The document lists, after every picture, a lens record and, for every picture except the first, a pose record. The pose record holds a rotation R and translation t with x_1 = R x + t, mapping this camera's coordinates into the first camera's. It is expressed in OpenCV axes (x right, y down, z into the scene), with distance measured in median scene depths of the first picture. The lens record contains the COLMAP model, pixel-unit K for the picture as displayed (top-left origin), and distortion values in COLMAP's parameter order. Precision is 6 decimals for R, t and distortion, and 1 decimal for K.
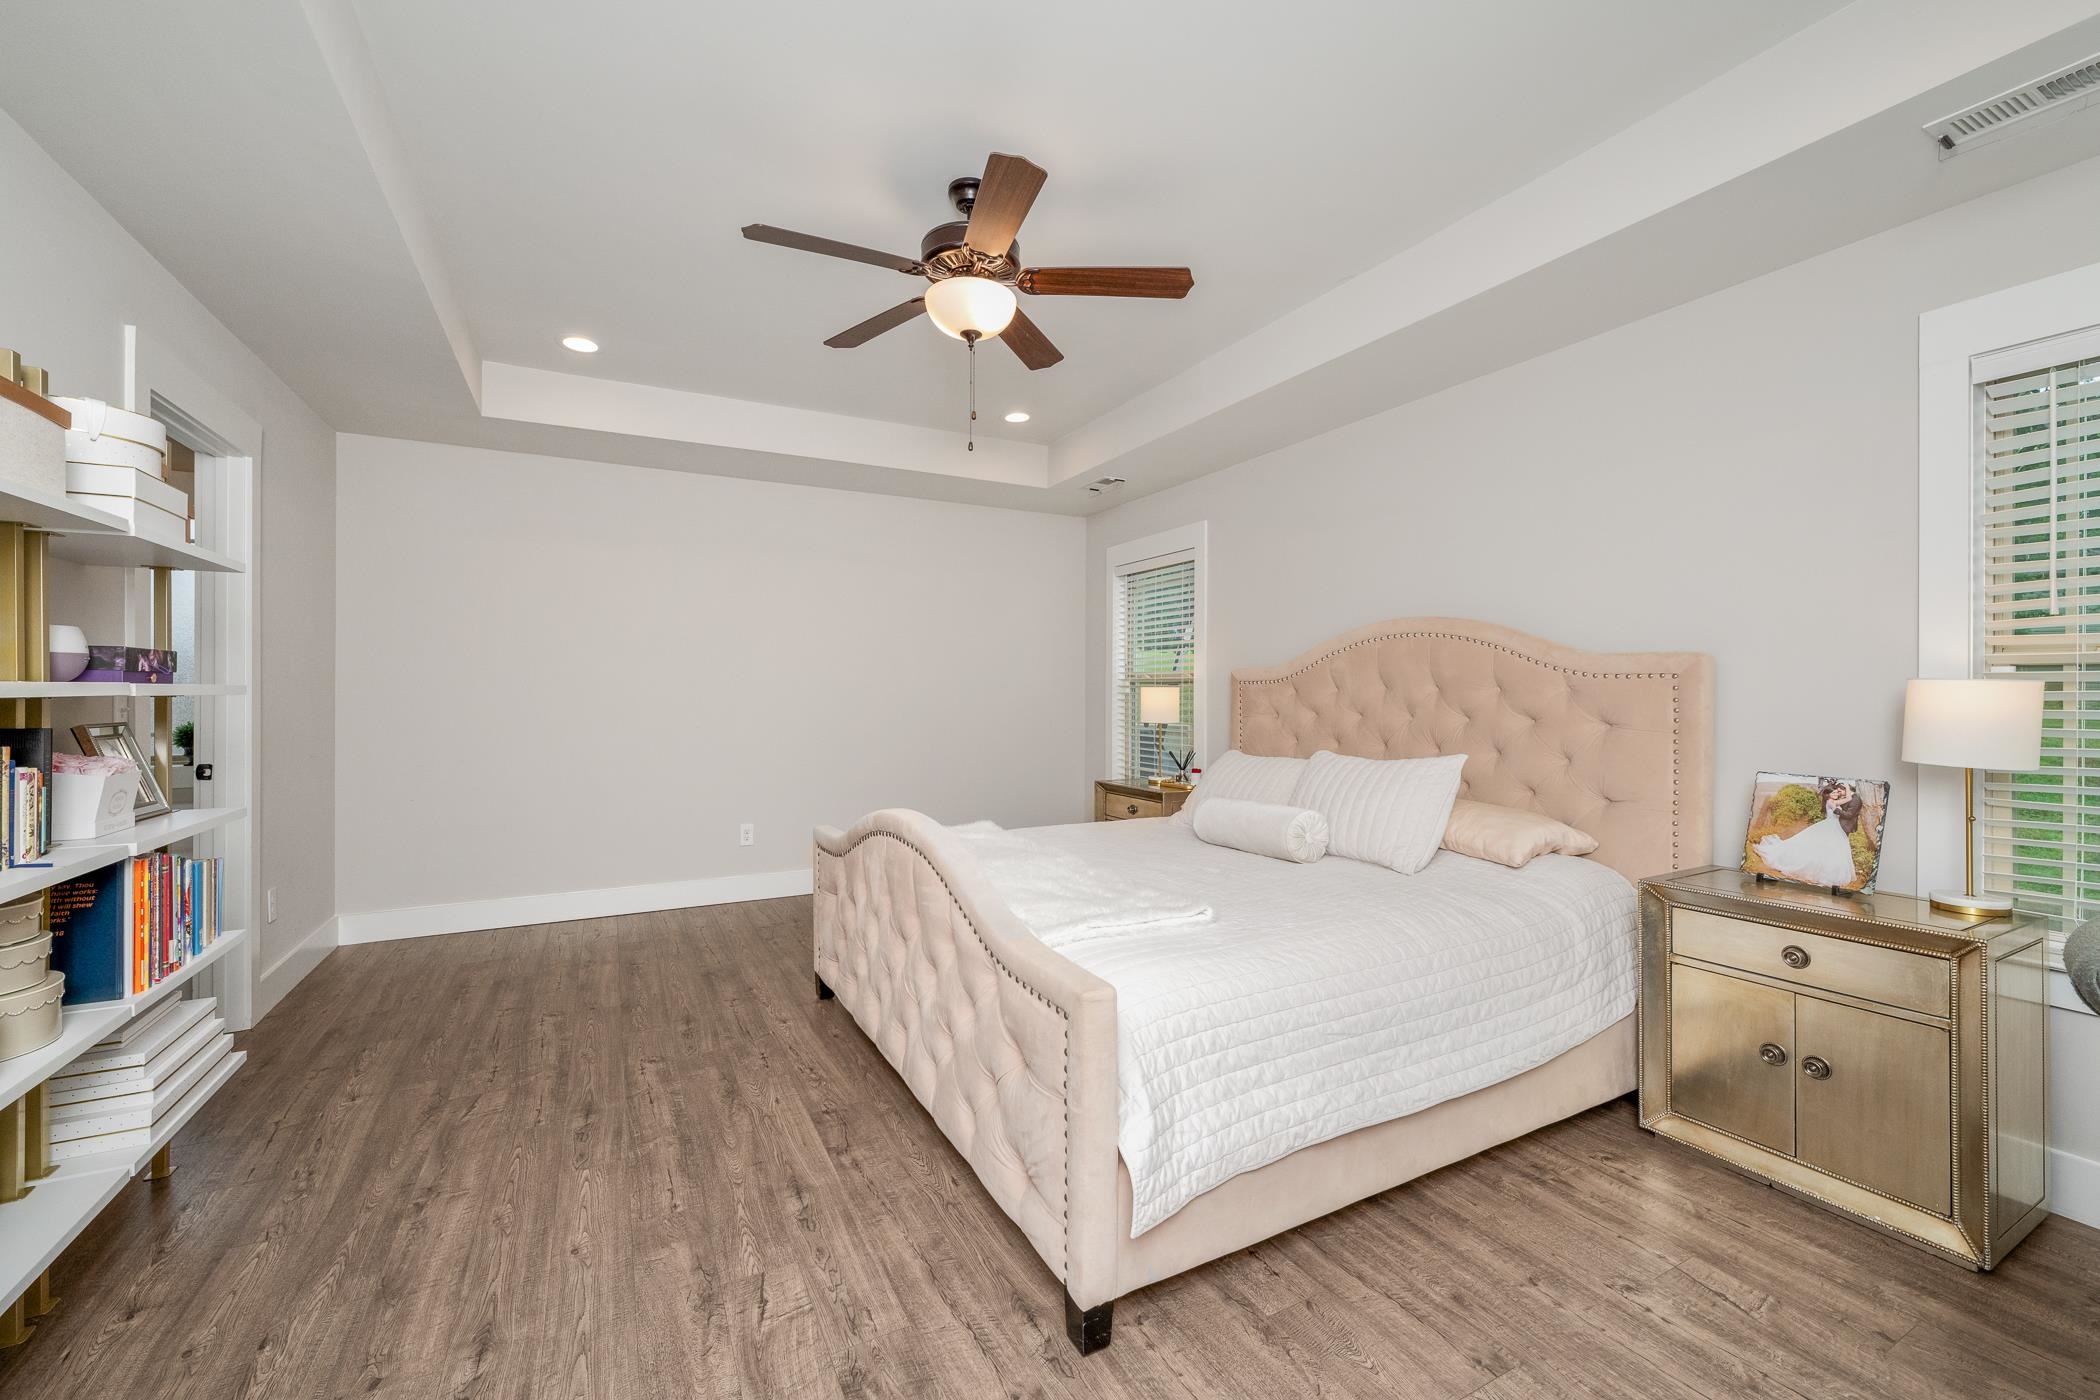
lens RADIAL K [[821.8, 0, 1050.0], [0, 821.8, 700.0], [0, 0, 1]] dist [-0.000511, -0.000022]
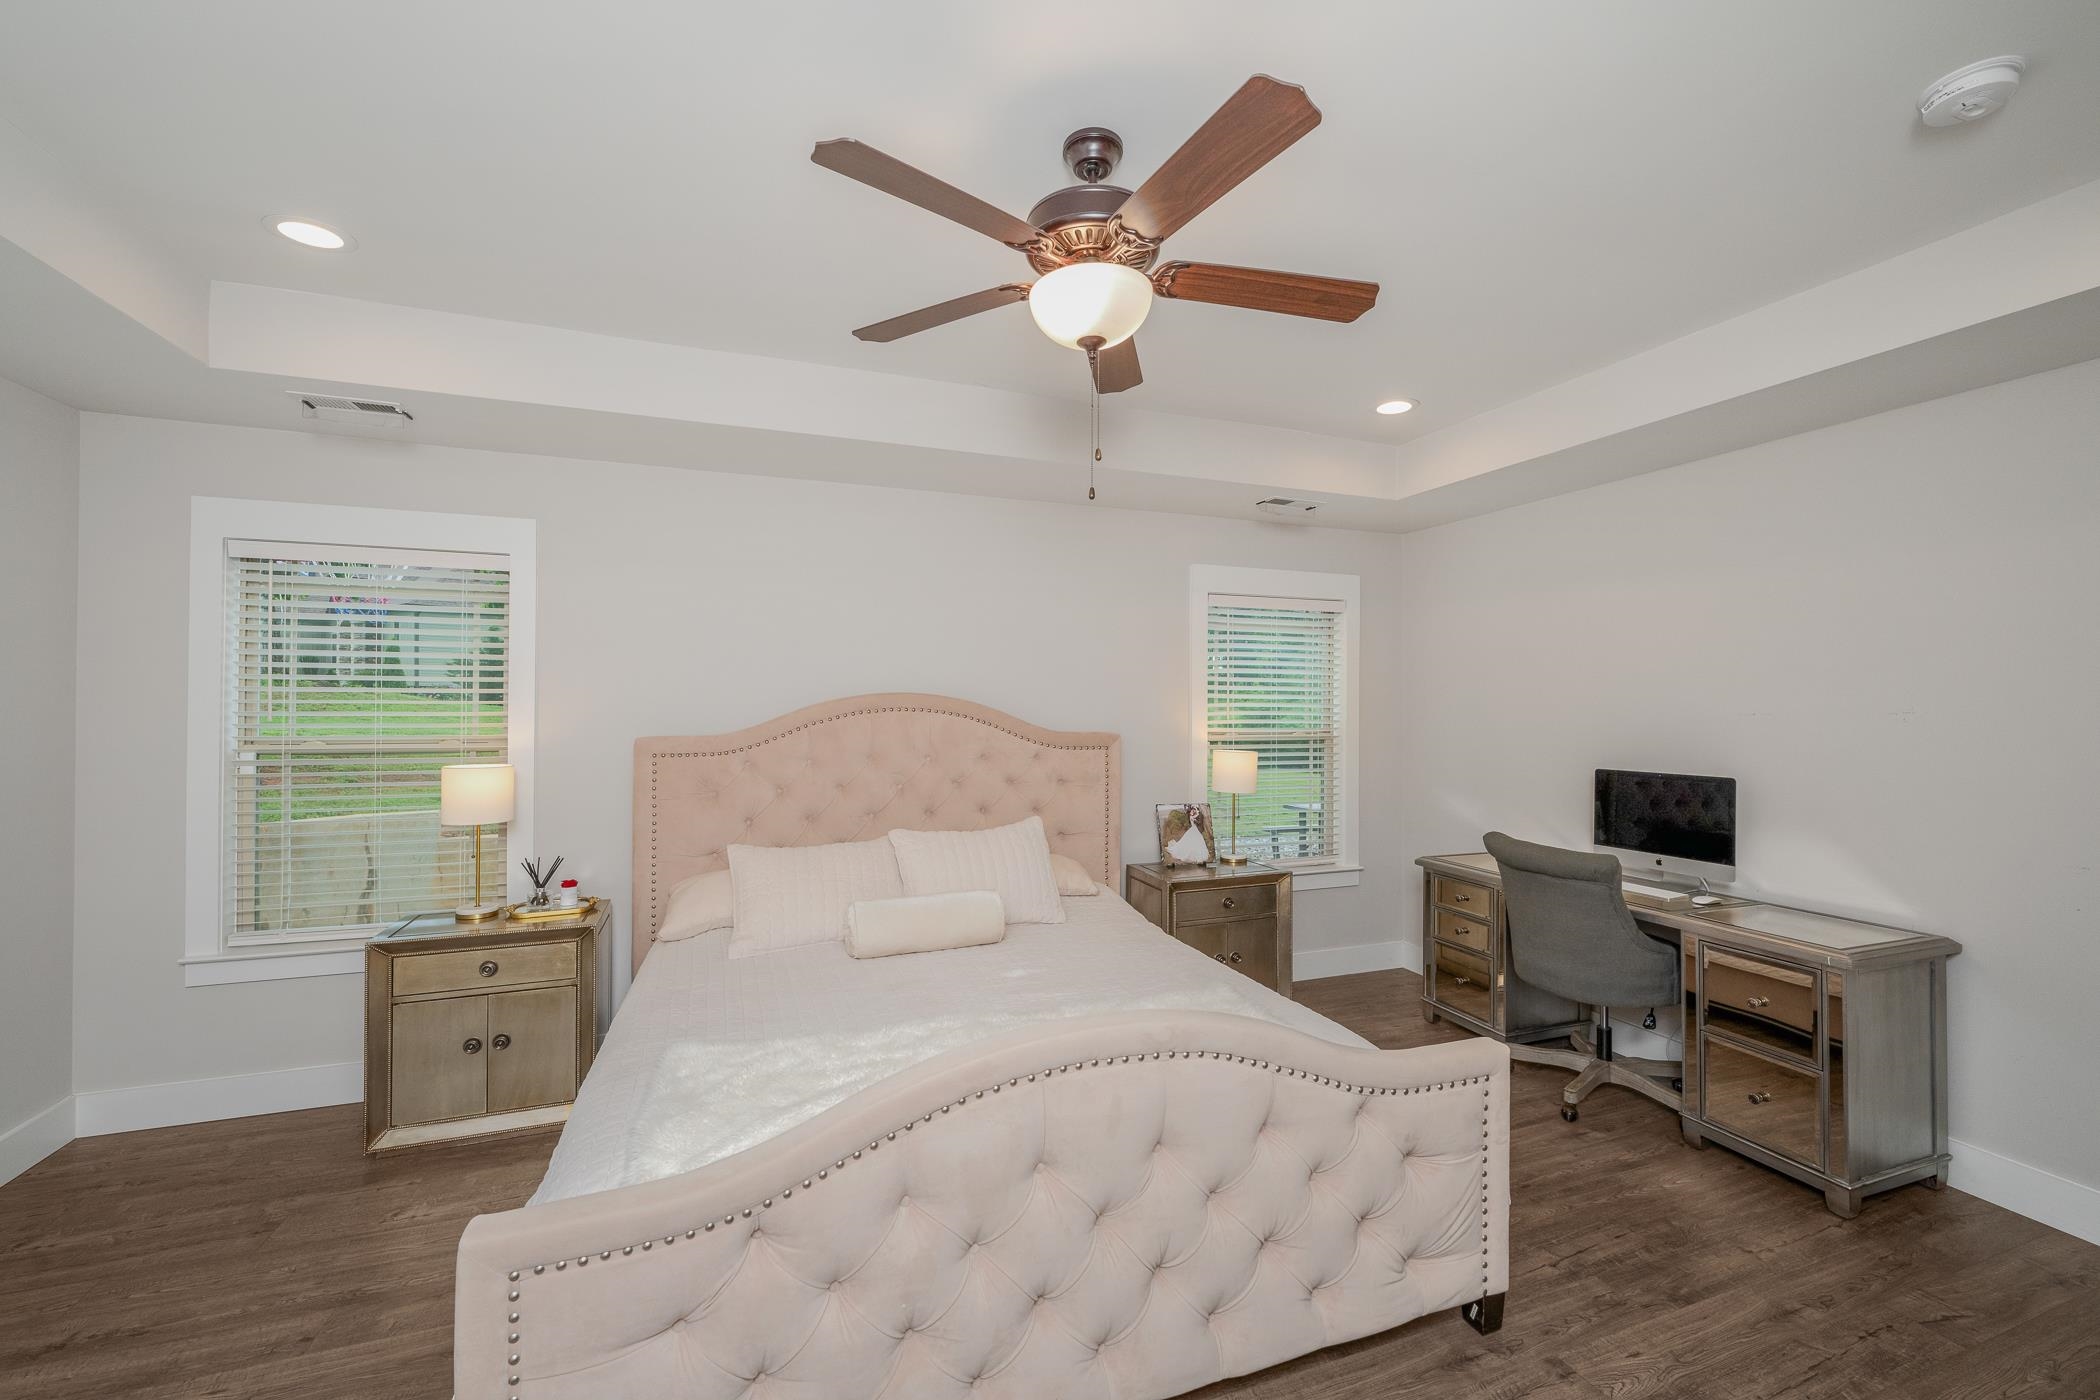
lens RADIAL K [[856.8, 0, 1050.0], [0, 856.8, 700.0], [0, 0, 1]] dist [0.000975, -0.000055]
pose [[0.145338, 0.016245, 0.989249, -0.983097], [0.011074, 0.999776, -0.018045, -0.105366], [-0.989320, 0.013577, 0.145125, 1.006131]]
